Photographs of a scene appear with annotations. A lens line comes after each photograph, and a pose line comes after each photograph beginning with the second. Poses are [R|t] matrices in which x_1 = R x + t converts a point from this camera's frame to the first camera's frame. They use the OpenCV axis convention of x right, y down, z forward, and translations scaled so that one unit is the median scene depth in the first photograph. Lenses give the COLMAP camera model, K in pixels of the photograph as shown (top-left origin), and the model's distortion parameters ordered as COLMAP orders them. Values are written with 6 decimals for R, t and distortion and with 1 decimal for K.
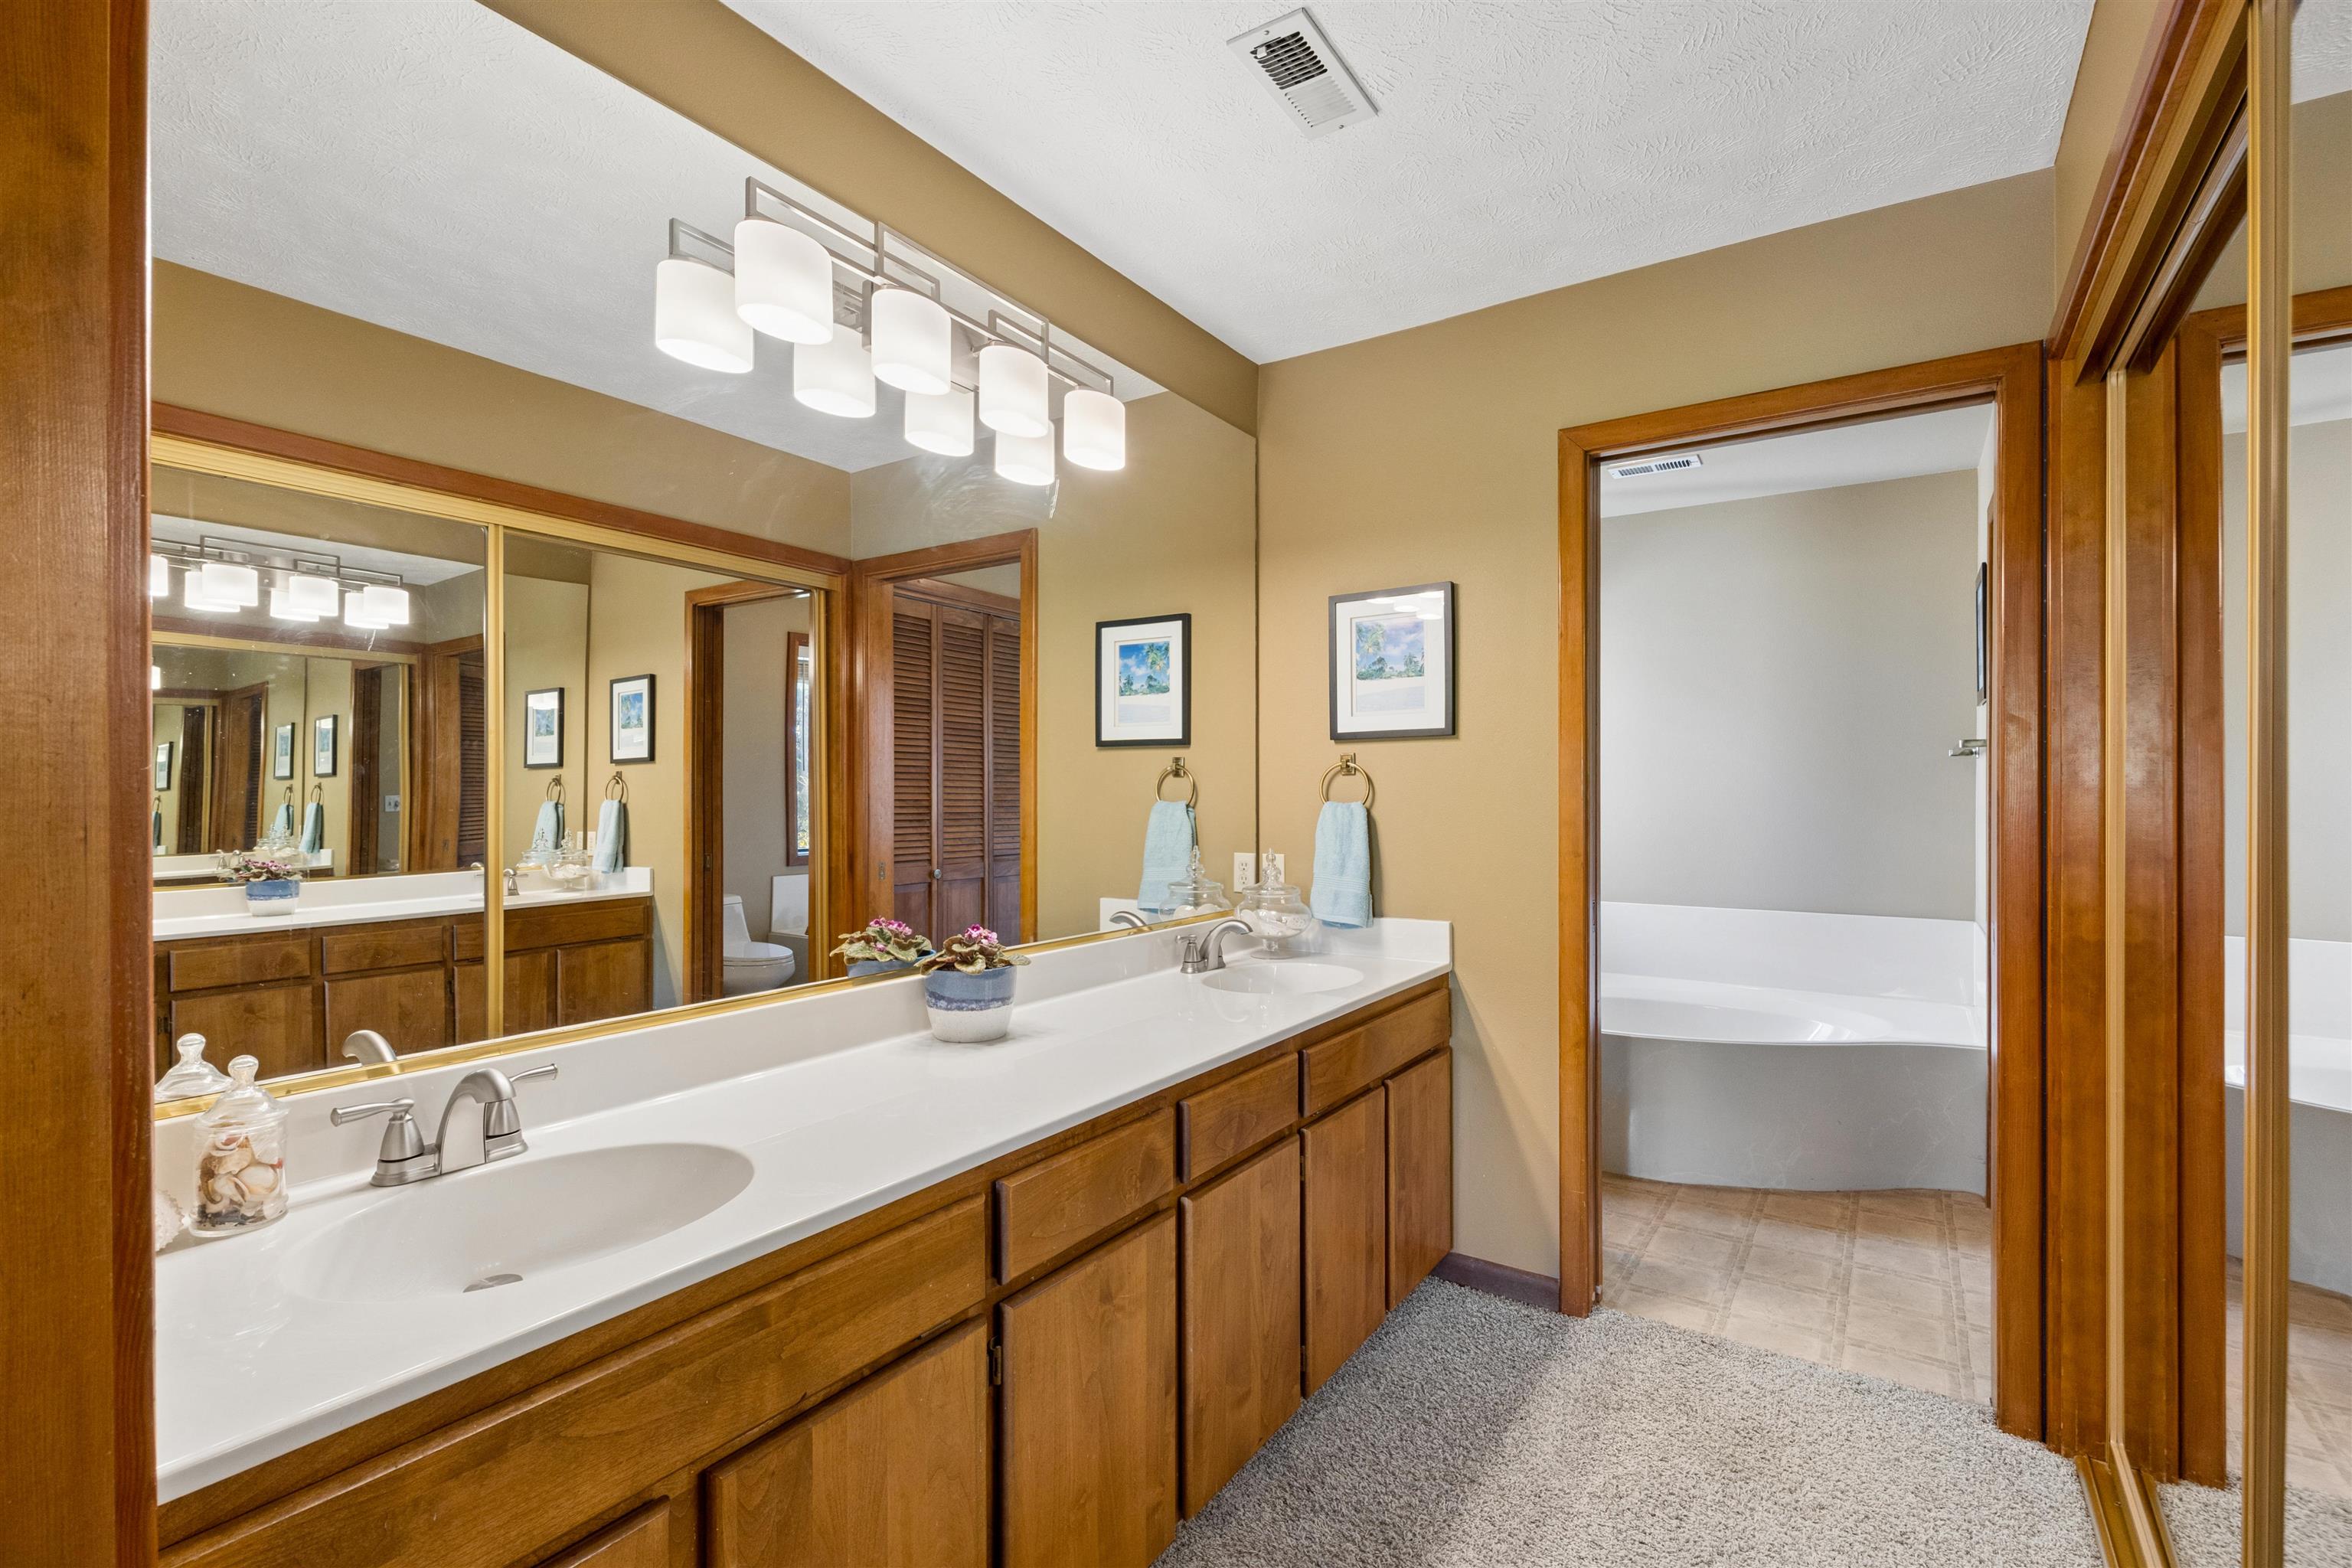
lens RADIAL K [[1120.3, 0, 1171.2], [0, 1120.3, 799.9], [0, 0, 1]] dist [0.021297, -0.002744]
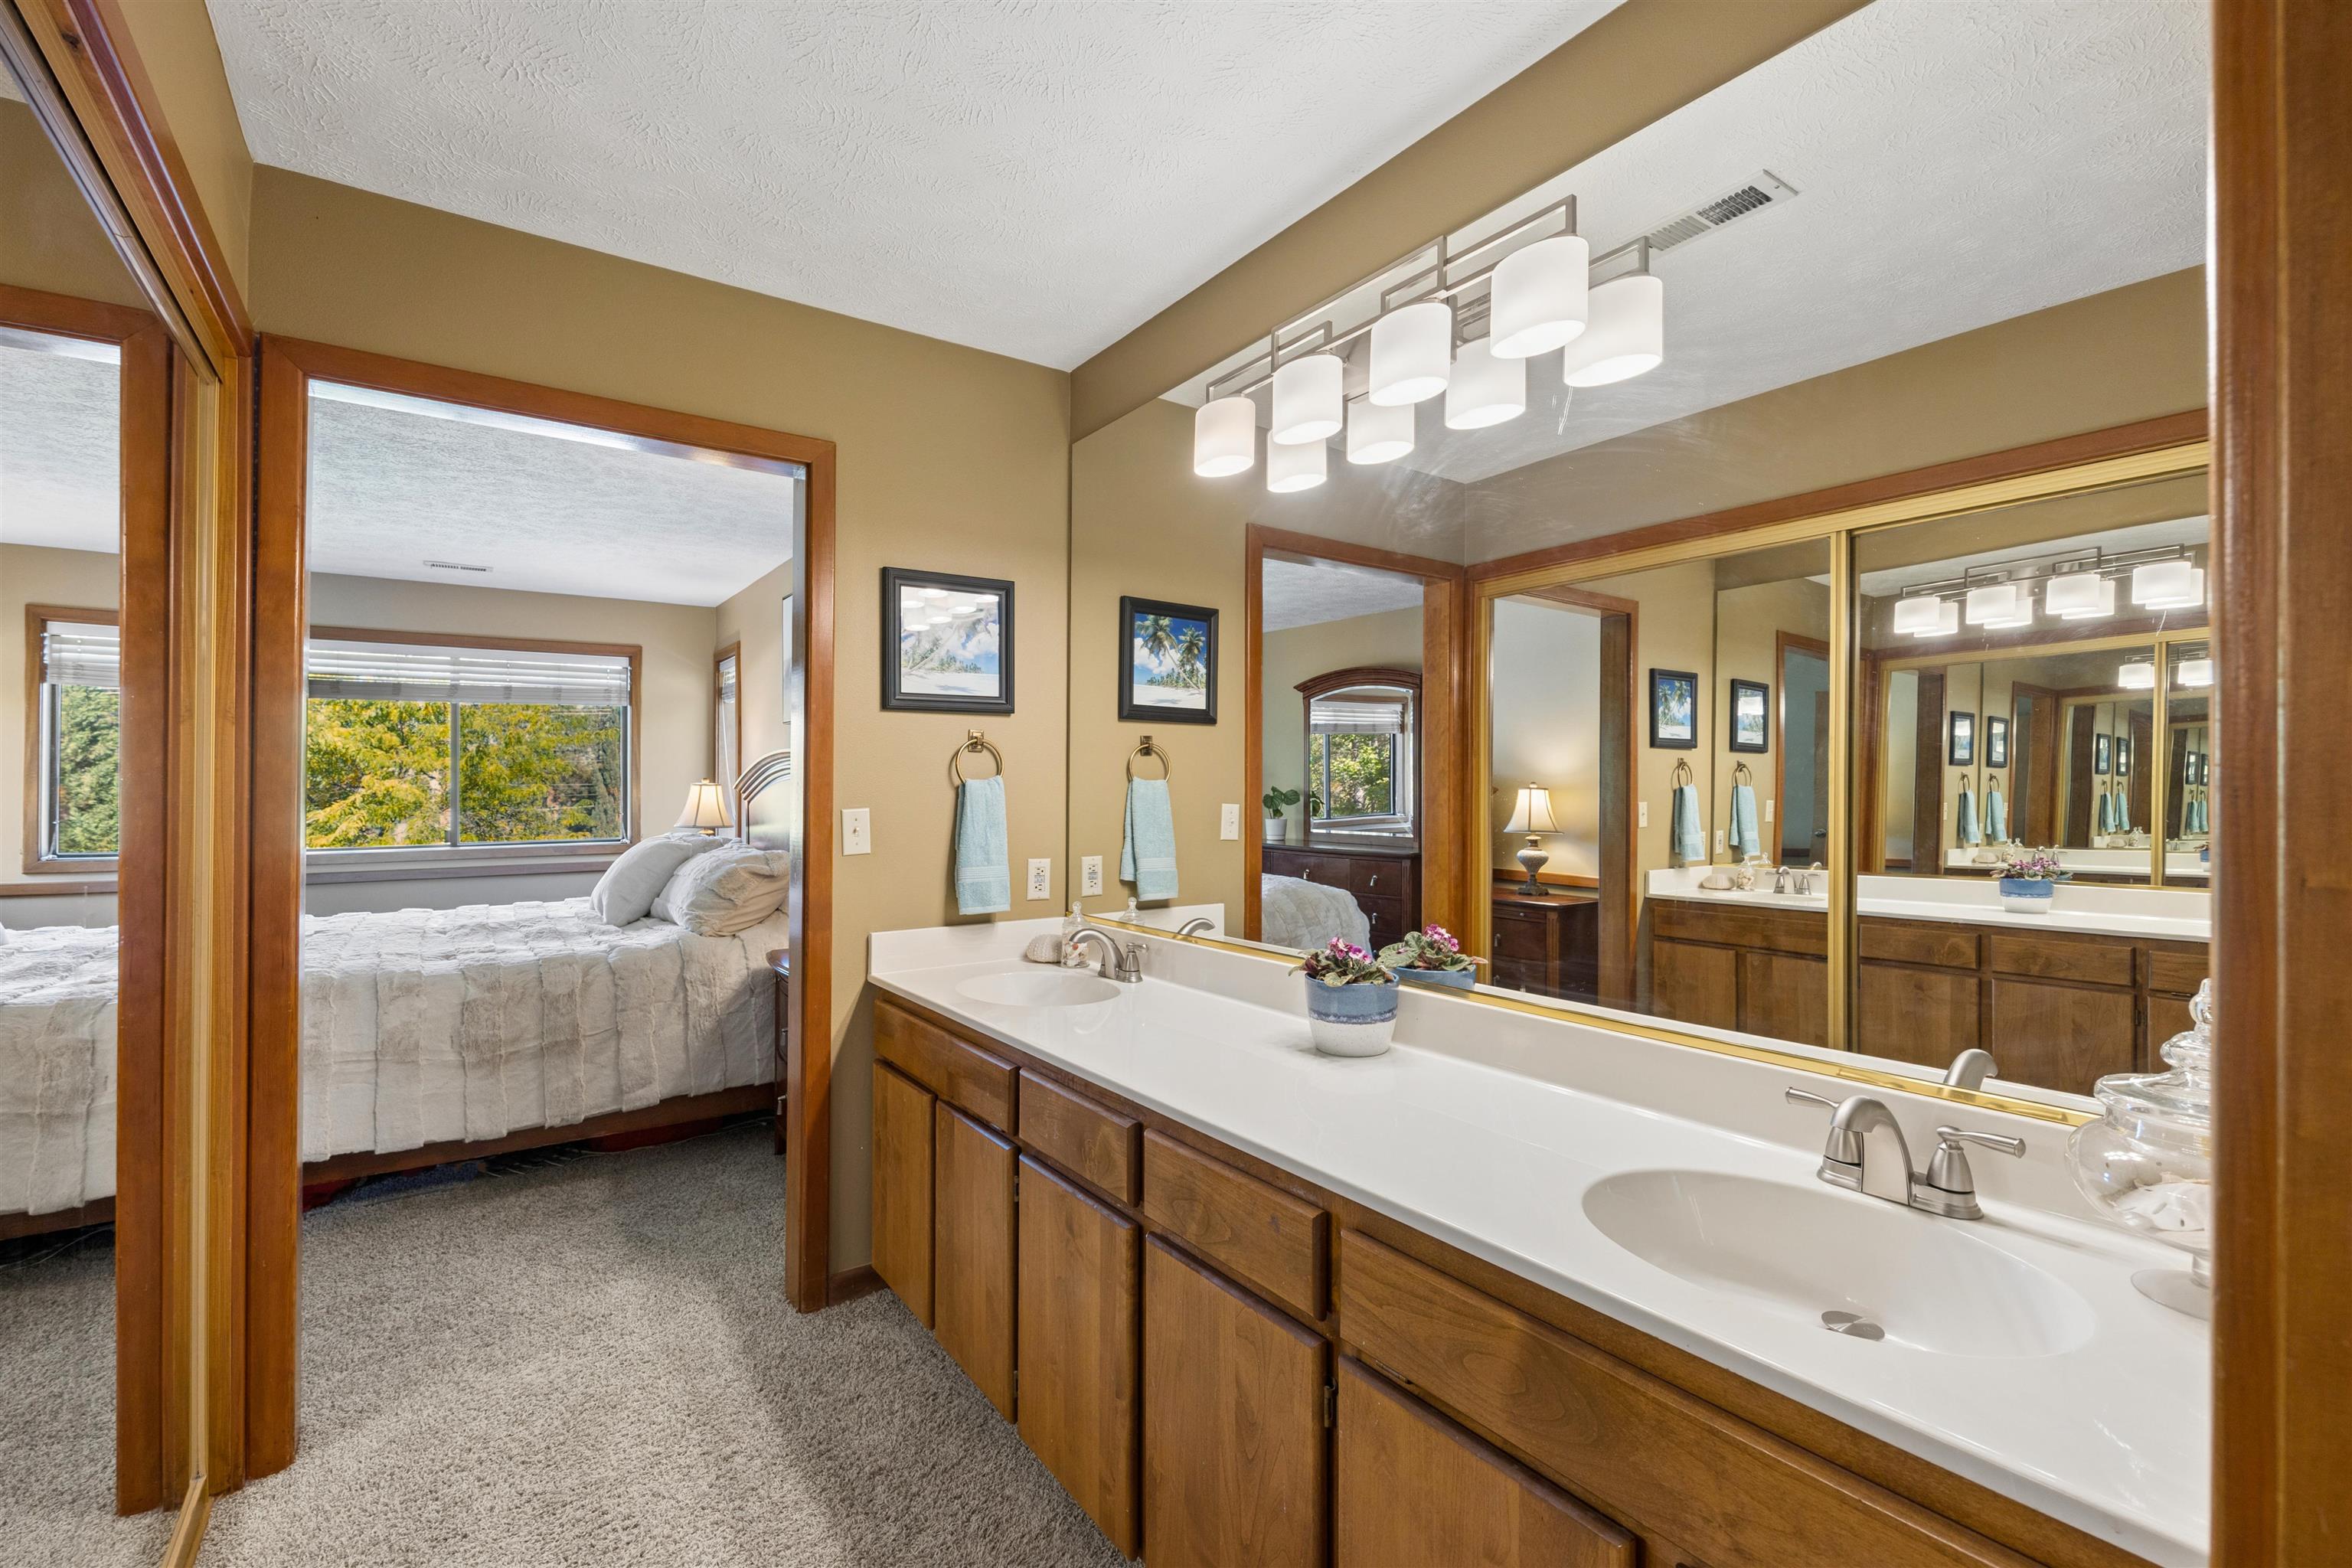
lens RADIAL K [[1036.2, 0, 1173.3], [0, 1036.2, 779.6], [0, 0, 1]] dist [0.002349, -0.000640]
pose [[-0.369832, -0.008300, -0.929061, 0.649110], [-0.001874, 0.999965, -0.008188, -0.017948], [0.929097, -0.001287, -0.369835, 1.059155]]
